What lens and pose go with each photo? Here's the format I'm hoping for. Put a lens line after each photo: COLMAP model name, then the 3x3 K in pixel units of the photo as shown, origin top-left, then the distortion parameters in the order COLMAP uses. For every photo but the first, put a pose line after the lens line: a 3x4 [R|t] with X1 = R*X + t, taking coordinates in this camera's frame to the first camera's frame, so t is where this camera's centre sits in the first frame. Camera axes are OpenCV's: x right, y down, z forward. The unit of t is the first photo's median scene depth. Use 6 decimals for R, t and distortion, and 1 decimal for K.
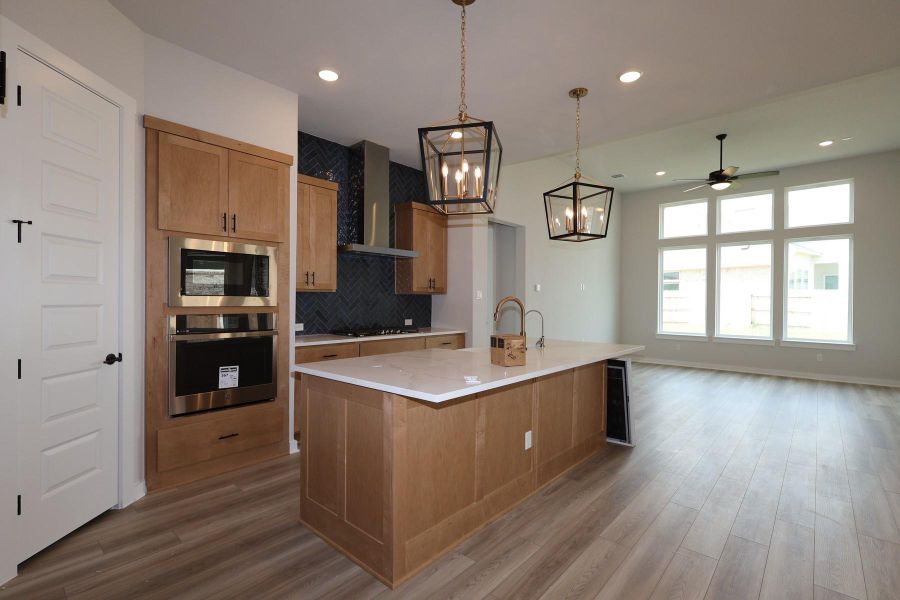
lens RADIAL K [[415.7, 0, 450.6], [0, 415.7, 302.6], [0, 0, 1]] dist [0.003148, 0.000432]
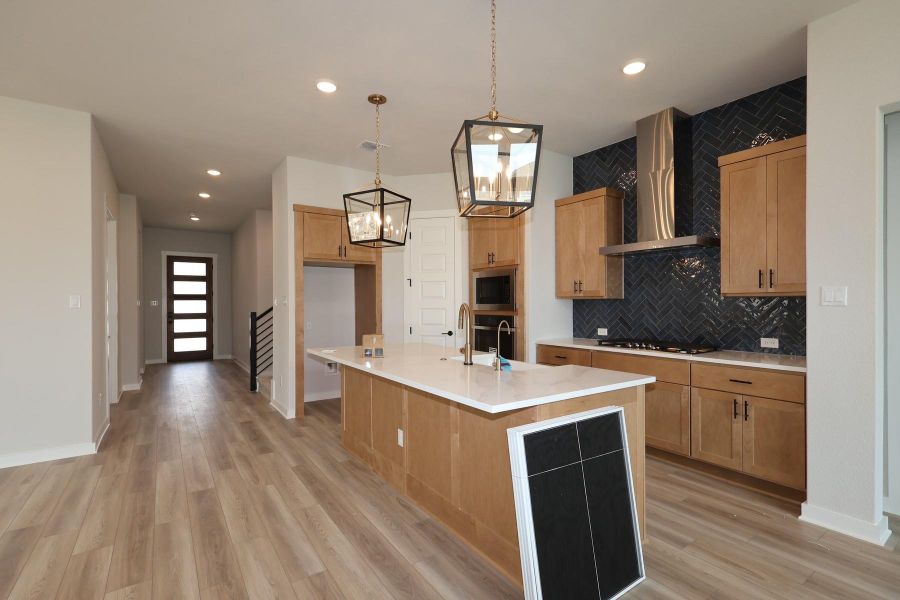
lens RADIAL K [[415.7, 0, 450.5], [0, 415.7, 301.7], [0, 0, 1]] dist [0.003148, 0.000432]
pose [[-0.233097, -0.007240, -0.972427, 0.787179], [-0.001020, 0.999974, -0.007200, -0.009848], [0.972453, -0.000686, -0.233098, 0.899463]]
